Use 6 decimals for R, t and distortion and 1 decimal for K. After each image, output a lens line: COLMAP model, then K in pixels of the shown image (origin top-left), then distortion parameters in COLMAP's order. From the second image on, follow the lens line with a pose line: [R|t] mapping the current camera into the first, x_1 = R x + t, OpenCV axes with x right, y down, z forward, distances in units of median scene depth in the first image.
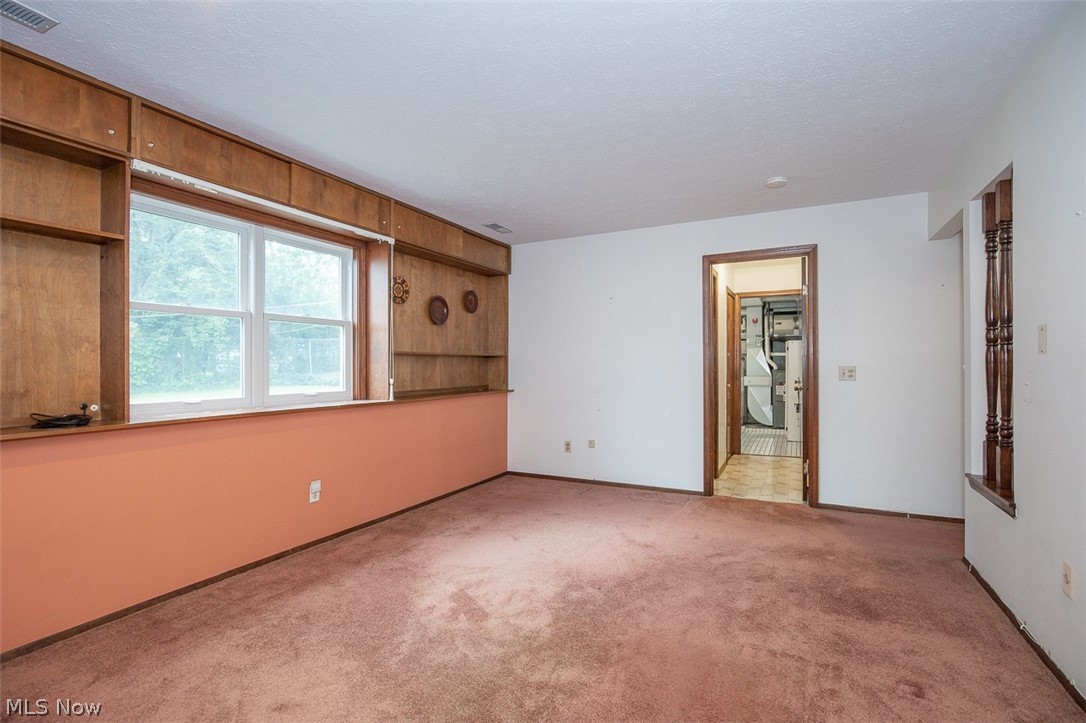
lens RADIAL K [[508.4, 0, 543.2], [0, 508.4, 370.3], [0, 0, 1]] dist [-0.006136, 0.000998]
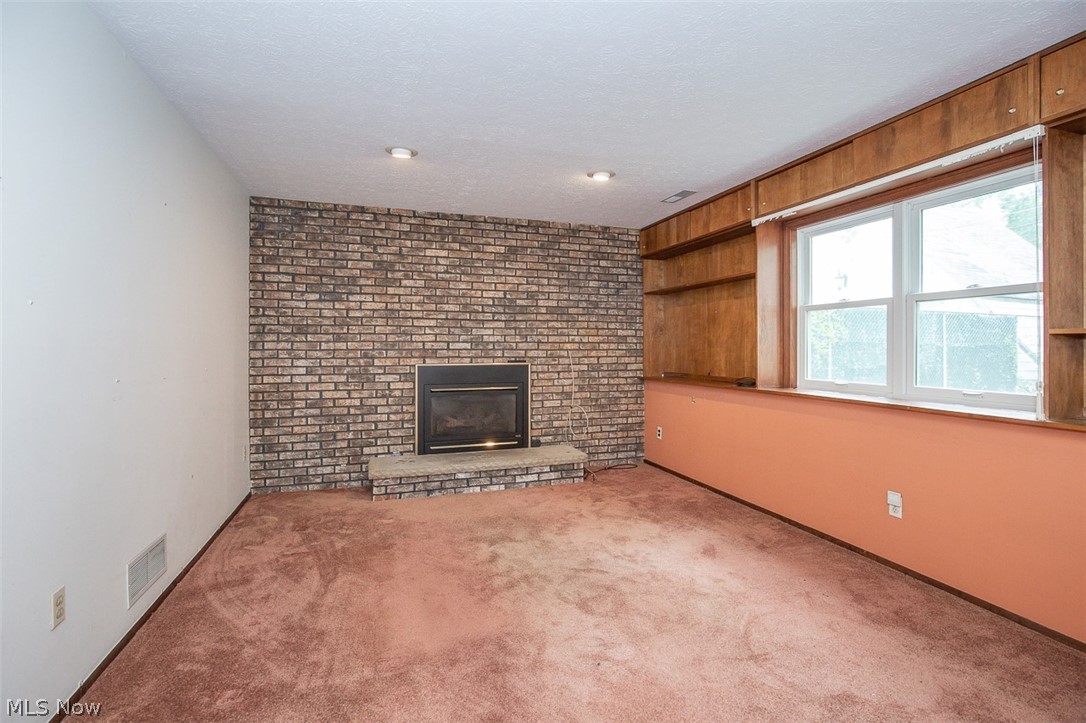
lens RADIAL K [[508.4, 0, 543.2], [0, 508.4, 370.3], [0, 0, 1]] dist [-0.006136, 0.000998]
pose [[-0.704187, 0.027075, -0.709498, 0.568189], [-0.016805, 0.998357, 0.054777, -0.018907], [0.709816, 0.050496, -0.702575, 1.212674]]
